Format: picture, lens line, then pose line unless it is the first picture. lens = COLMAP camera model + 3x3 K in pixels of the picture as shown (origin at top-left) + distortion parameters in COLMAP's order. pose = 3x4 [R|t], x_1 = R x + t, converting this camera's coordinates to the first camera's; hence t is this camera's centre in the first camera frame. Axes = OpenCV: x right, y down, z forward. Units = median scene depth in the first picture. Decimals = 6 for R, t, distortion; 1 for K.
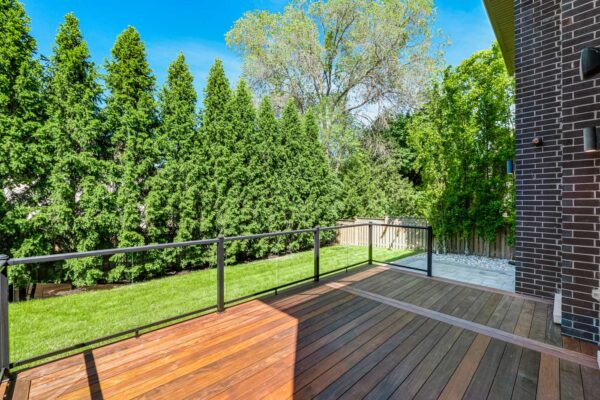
lens RADIAL K [[251.4, 0, 311.0], [0, 251.4, 201.4], [0, 0, 1]] dist [-0.002757, -0.000249]
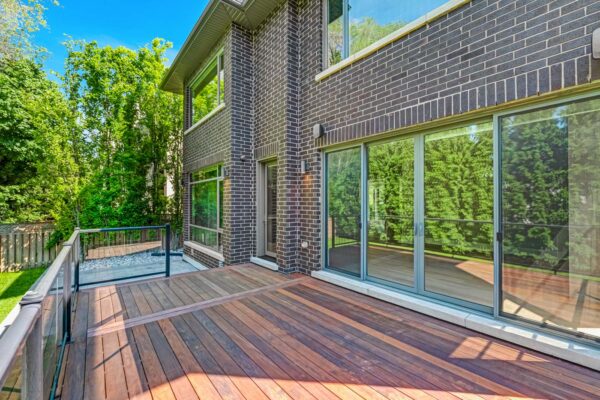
lens RADIAL K [[251.4, 0, 297.4], [0, 251.4, 198.7], [0, 0, 1]] dist [-0.002757, -0.000249]
pose [[0.114595, 0.014101, 0.993312, -0.512519], [-0.000381, 0.999900, -0.014151, 0.018605], [-0.993412, 0.001243, 0.114588, 0.492476]]
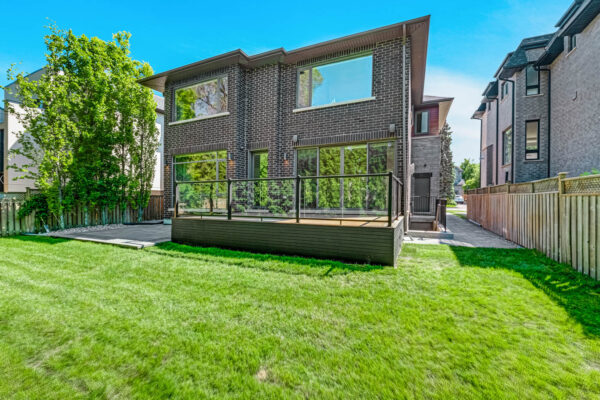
lens RADIAL K [[251.4, 0, 300.4], [0, 251.4, 200.8], [0, 0, 1]] dist [-0.002757, -0.000249]
pose [[-0.333502, -0.005638, 0.942733, -1.549223], [0.000545, 0.999981, 0.006173, 0.247813], [-0.942749, 0.002572, -0.333492, 1.253120]]
